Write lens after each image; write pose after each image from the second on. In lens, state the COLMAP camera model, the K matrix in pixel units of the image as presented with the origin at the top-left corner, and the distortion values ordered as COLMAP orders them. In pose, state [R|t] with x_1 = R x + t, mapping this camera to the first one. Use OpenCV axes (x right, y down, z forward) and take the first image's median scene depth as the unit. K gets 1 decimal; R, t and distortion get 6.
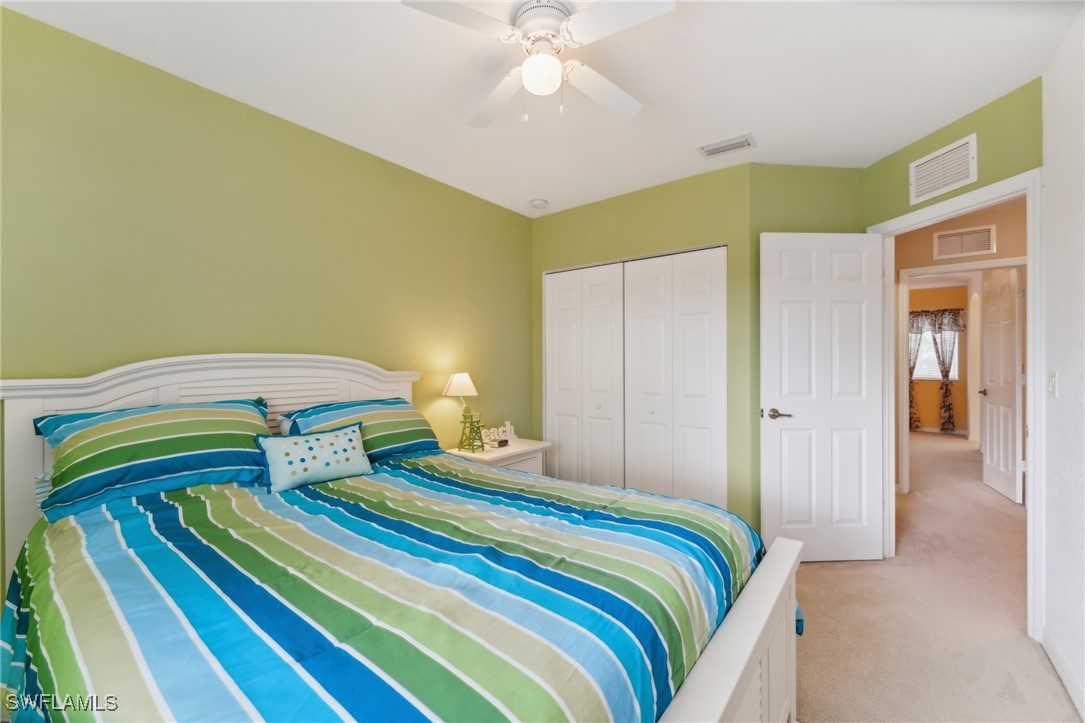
lens RADIAL K [[434.5, 0, 541.2], [0, 434.5, 368.0], [0, 0, 1]] dist [-0.000308, -0.000388]
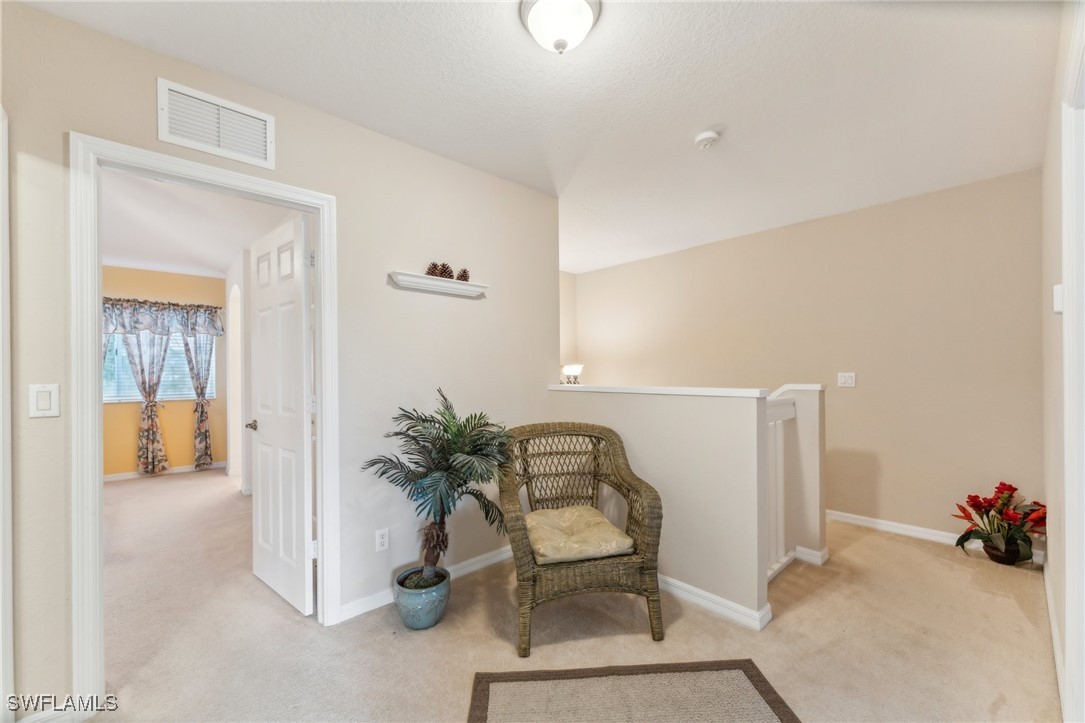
lens RADIAL K [[434.5, 0, 541.2], [0, 434.5, 368.0], [0, 0, 1]] dist [-0.000308, -0.000388]
pose [[0.164172, 0.011675, 0.986363, 0.289158], [0.018668, 0.999714, -0.014940, -0.004299], [-0.986255, 0.020867, 0.163907, 0.298475]]
